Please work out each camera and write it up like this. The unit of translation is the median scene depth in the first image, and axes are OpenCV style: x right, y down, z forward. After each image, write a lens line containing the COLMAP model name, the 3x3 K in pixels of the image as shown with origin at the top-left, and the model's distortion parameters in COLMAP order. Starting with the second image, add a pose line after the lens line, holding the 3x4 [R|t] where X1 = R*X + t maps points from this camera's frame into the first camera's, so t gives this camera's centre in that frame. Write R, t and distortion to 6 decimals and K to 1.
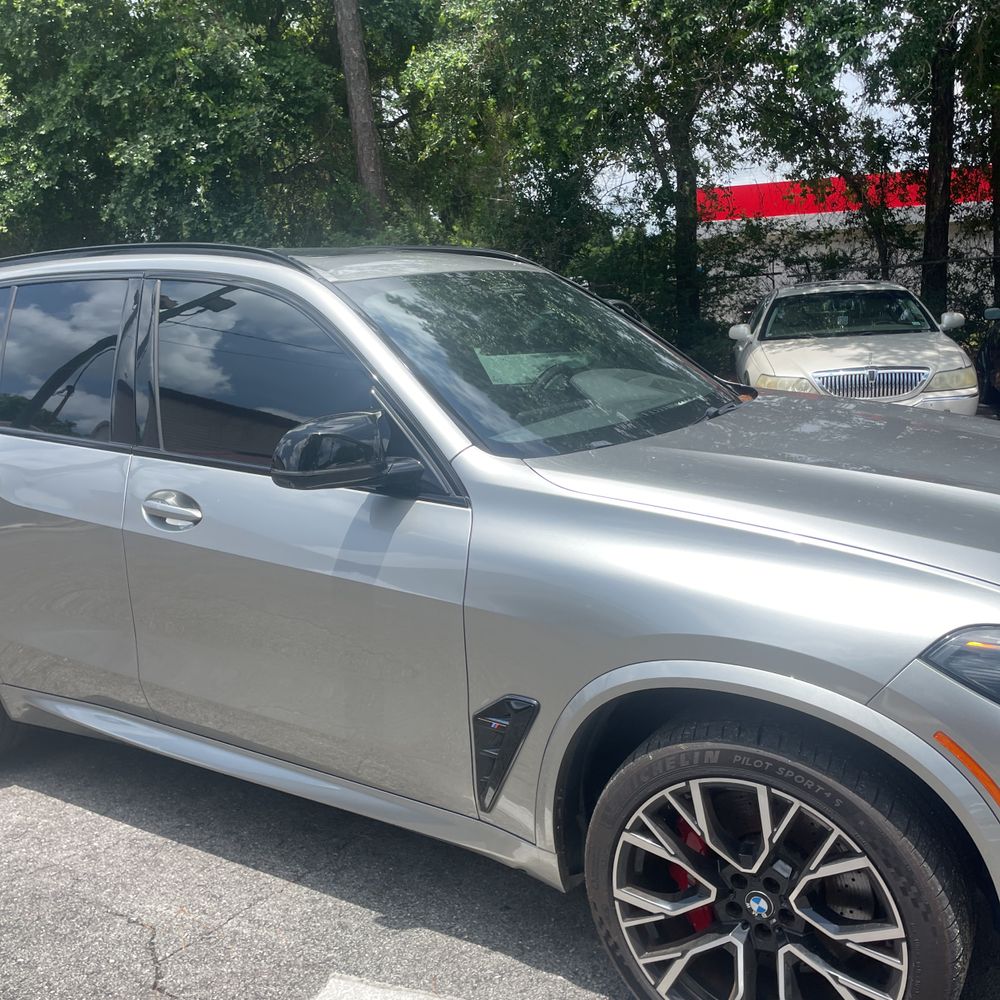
lens RADIAL K [[999.7, 0, 504.0], [0, 999.7, 464.0], [0, 0, 1]] dist [0.077748, -0.094111]
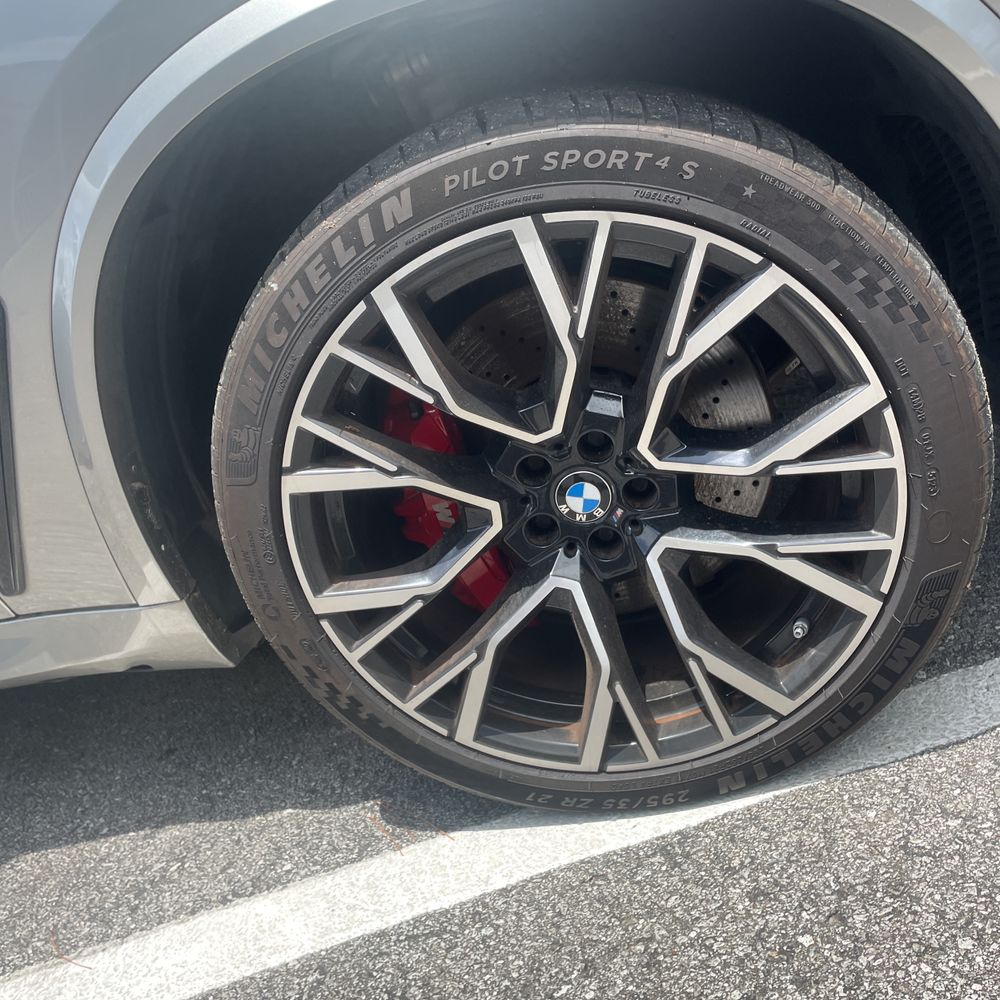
lens RADIAL K [[994.4, 0, 486.6], [0, 994.4, 467.9], [0, 0, 1]] dist [0.118469, -0.163317]
pose [[0.886385, -0.368337, 0.280447, 0.074889], [0.321312, 0.925587, 0.200116, 0.300602], [-0.333288, -0.087269, 0.938777, 0.542934]]
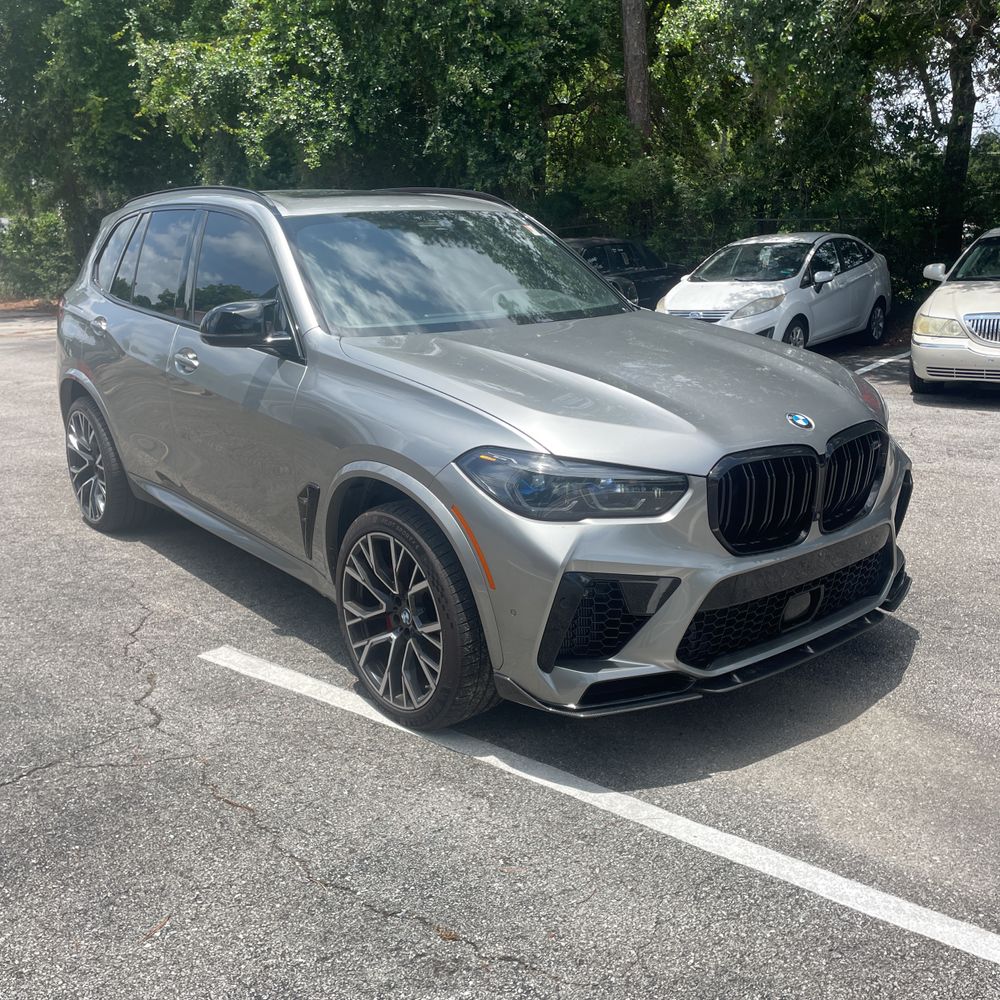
lens RADIAL K [[999.7, 0, 504.0], [0, 999.7, 464.0], [0, 0, 1]] dist [0.077748, -0.094111]
pose [[0.942972, 0.105634, -0.315666, 0.856303], [-0.083475, 0.993051, 0.082952, 0.047244], [0.322235, -0.051871, 0.945237, -0.436827]]
